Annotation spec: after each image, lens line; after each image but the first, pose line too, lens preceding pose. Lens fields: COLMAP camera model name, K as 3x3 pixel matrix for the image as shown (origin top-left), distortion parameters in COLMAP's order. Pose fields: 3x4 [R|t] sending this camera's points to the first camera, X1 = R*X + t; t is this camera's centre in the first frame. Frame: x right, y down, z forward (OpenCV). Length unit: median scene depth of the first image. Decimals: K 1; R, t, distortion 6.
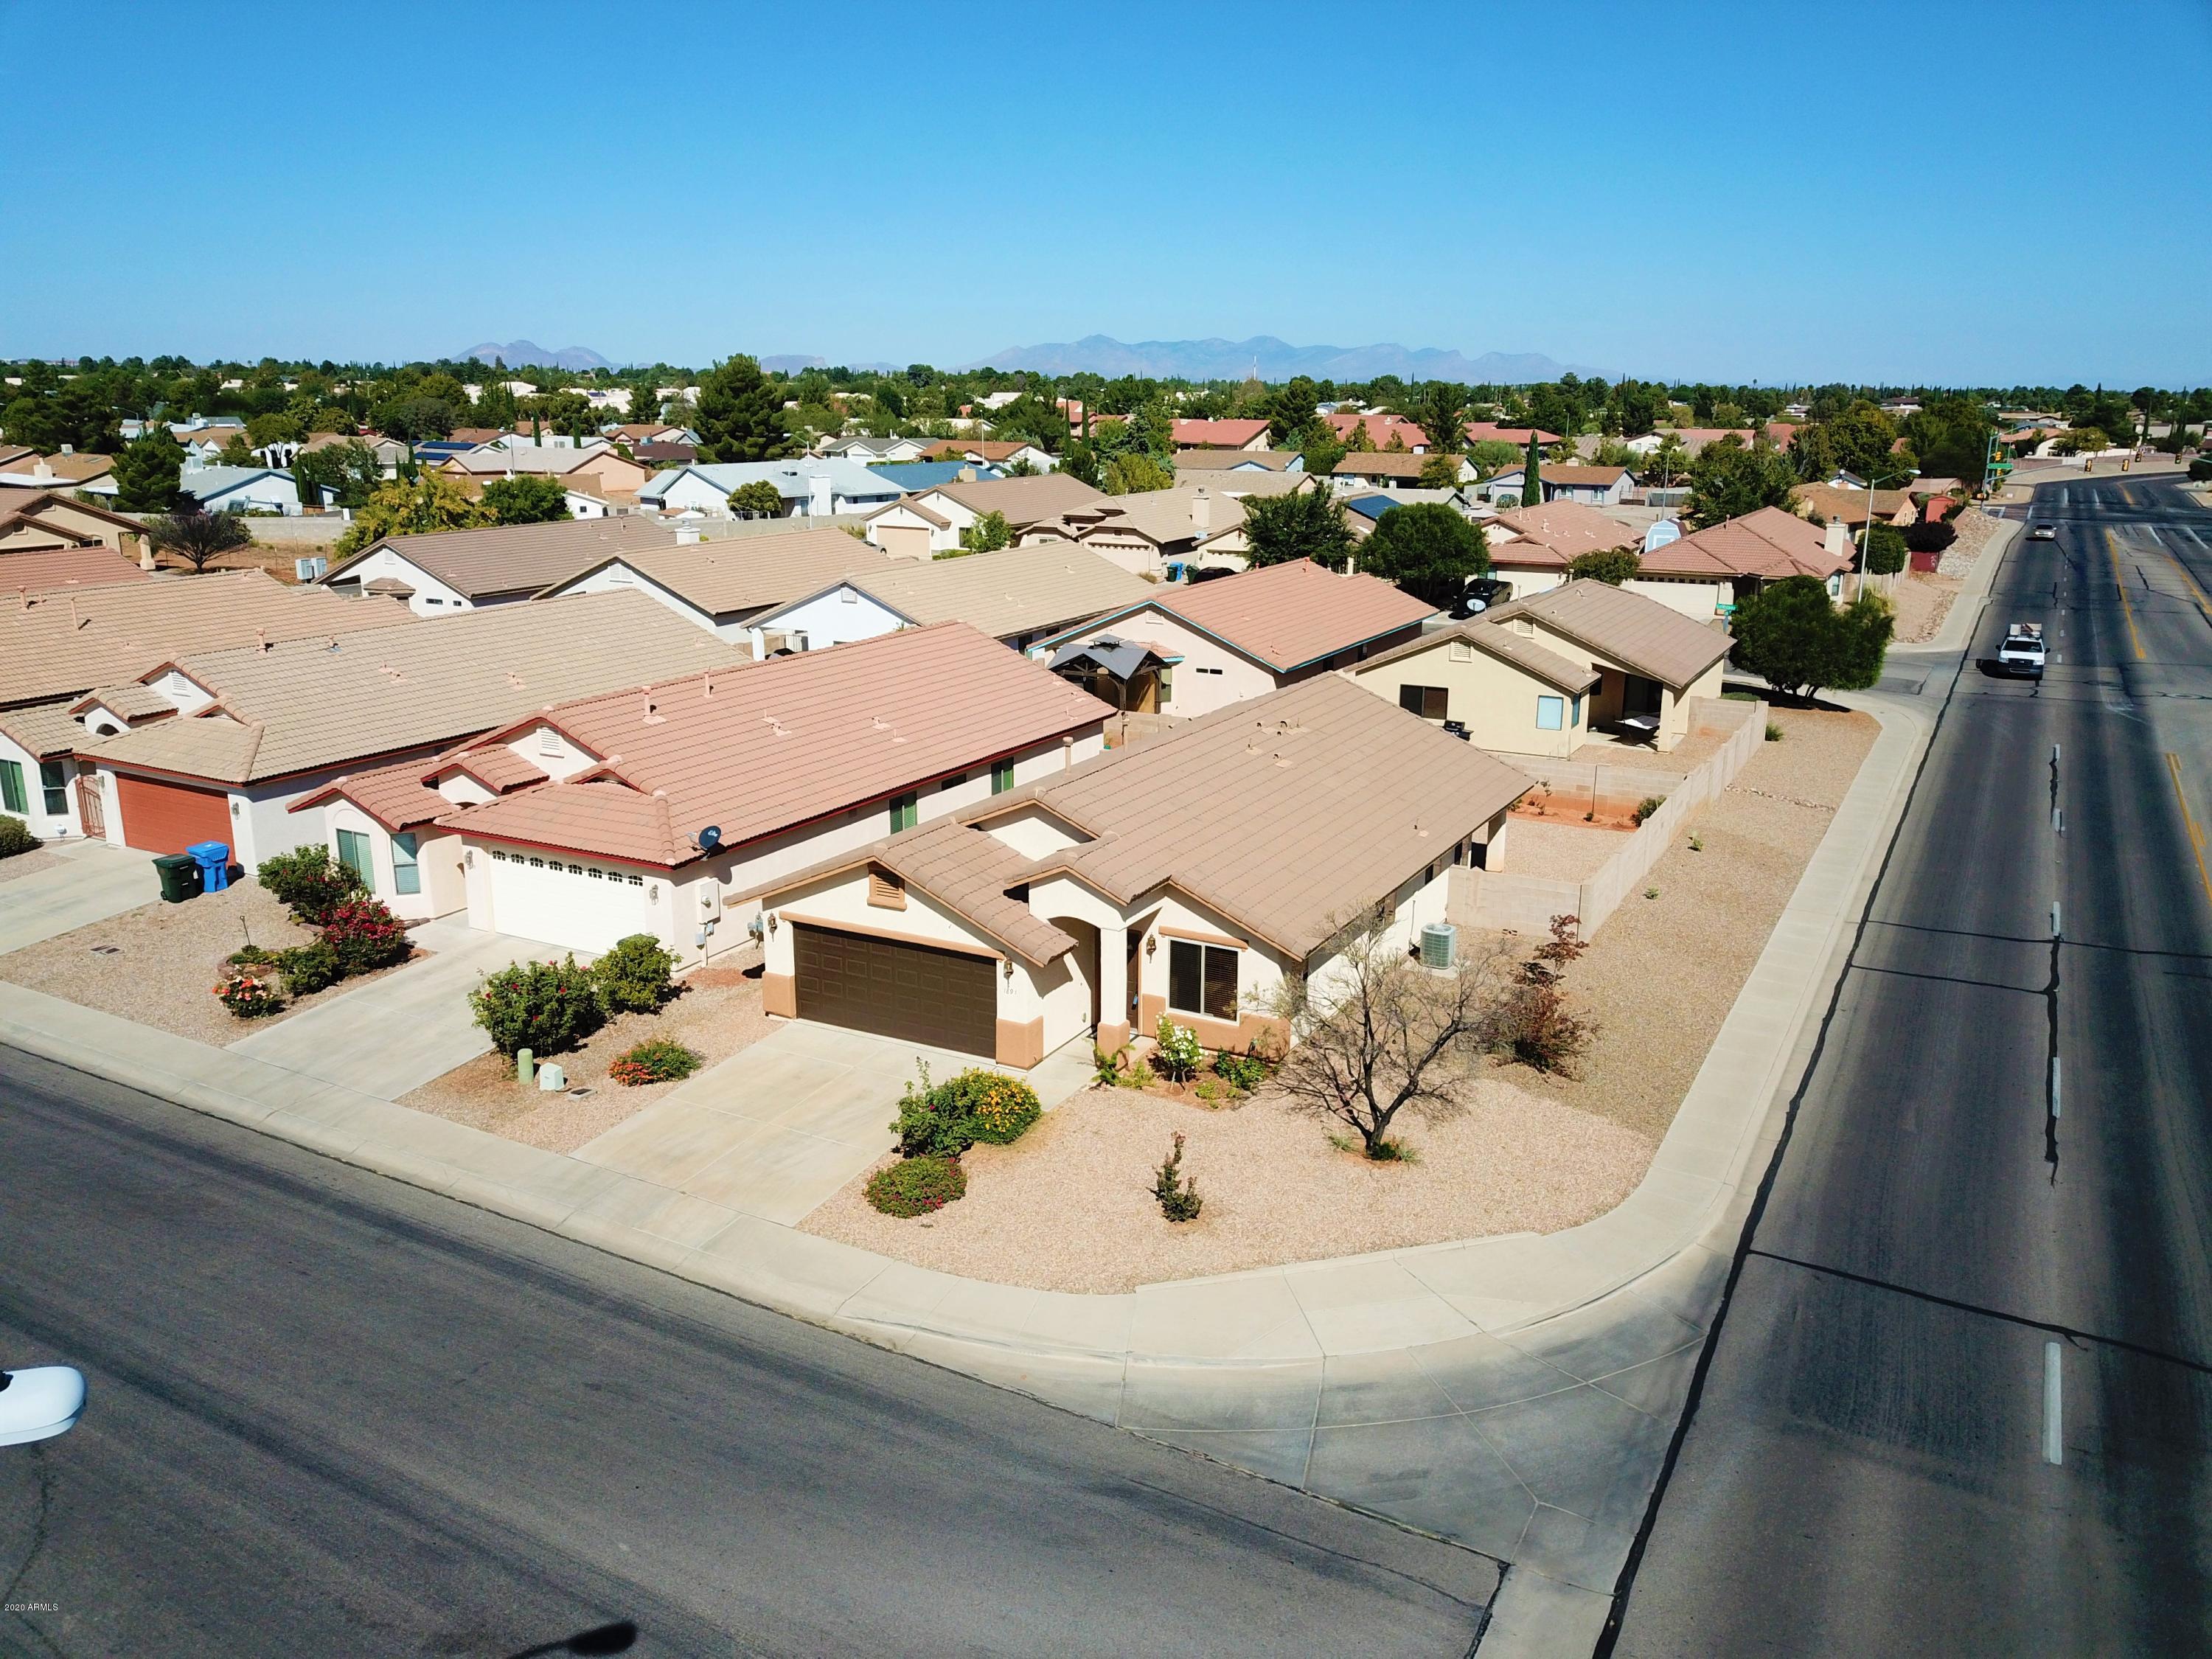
lens RADIAL K [[1652.4, 0, 1106.0], [0, 1652.4, 829.5], [0, 0, 1]] dist [0.084284, -0.146975]
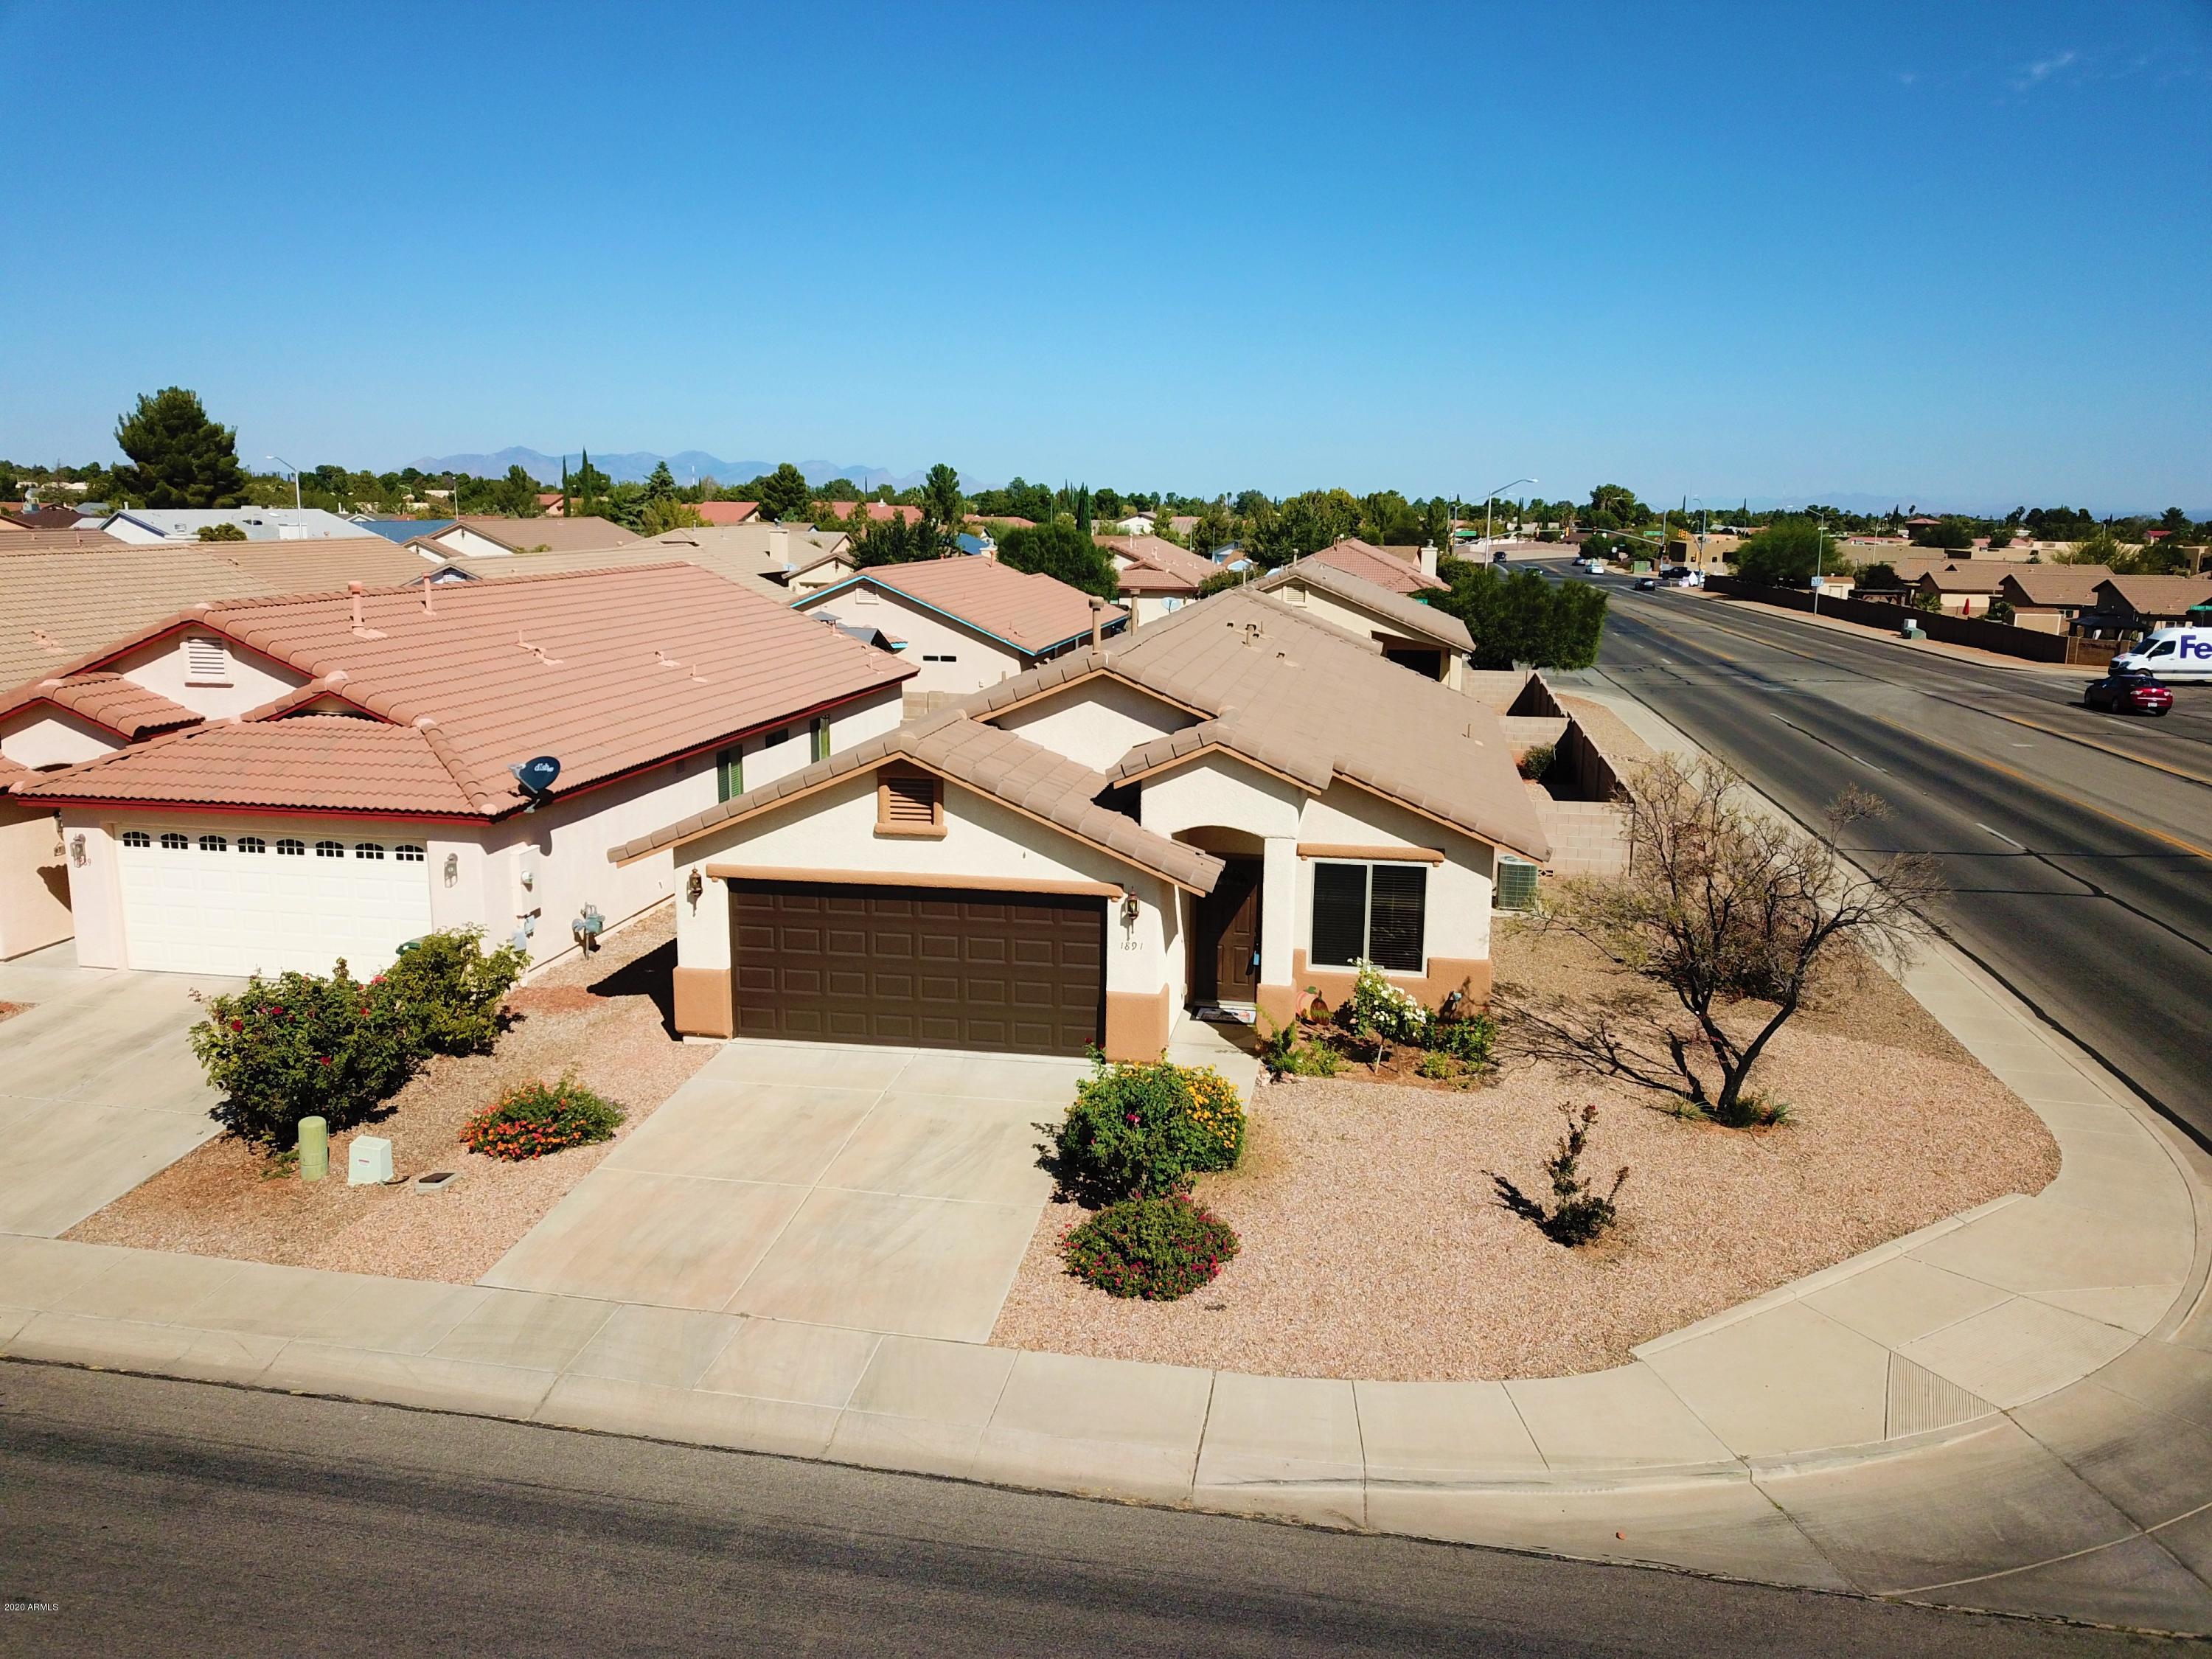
lens RADIAL K [[1668.7, 0, 1106.0], [0, 1668.7, 829.5], [0, 0, 1]] dist [0.005208, 0.007787]
pose [[0.949149, -0.055403, 0.309913, -0.247677], [0.074508, 0.995959, -0.050144, 0.078491], [-0.305883, 0.070686, 0.949442, 0.354761]]
